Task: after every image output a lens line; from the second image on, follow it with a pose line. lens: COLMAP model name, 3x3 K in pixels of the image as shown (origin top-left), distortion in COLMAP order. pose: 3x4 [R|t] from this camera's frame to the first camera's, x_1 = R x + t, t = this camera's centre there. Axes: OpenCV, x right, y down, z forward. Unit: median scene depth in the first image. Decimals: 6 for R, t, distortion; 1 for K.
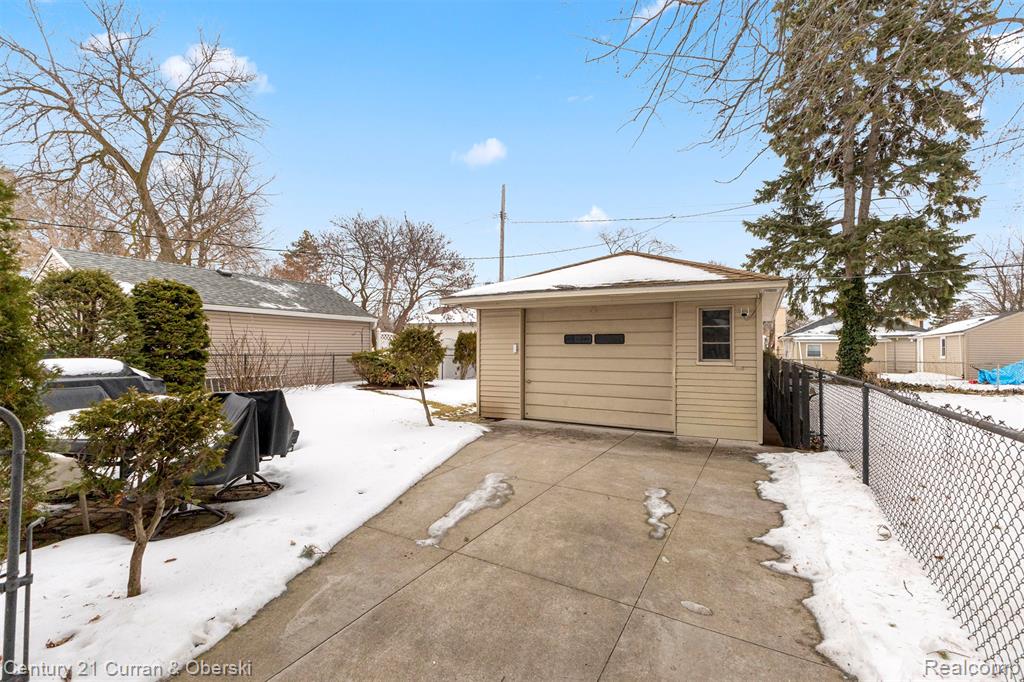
lens RADIAL K [[454.3, 0, 514.8], [0, 454.3, 345.0], [0, 0, 1]] dist [0.001083, -0.000239]
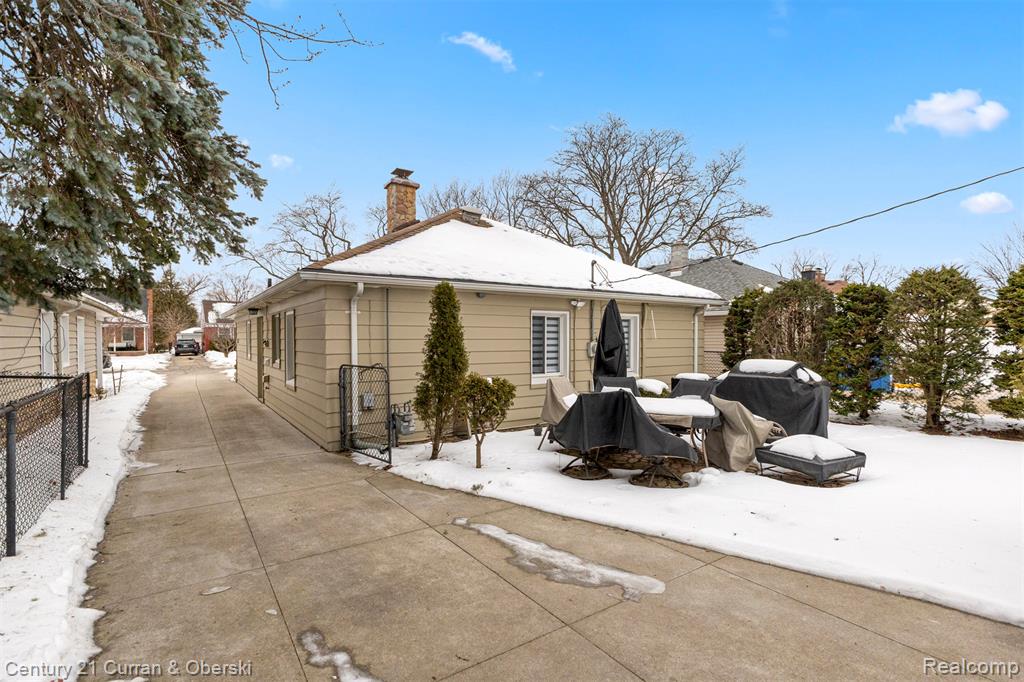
lens RADIAL K [[489.9, 0, 512.0], [0, 489.9, 341.0], [0, 0, 1]] dist [-0.025430, -0.000287]
pose [[-0.455063, -0.003100, -0.890454, 0.801602], [0.001966, 0.999988, -0.004486, -0.021774], [0.890457, -0.003792, -0.455051, 1.561822]]
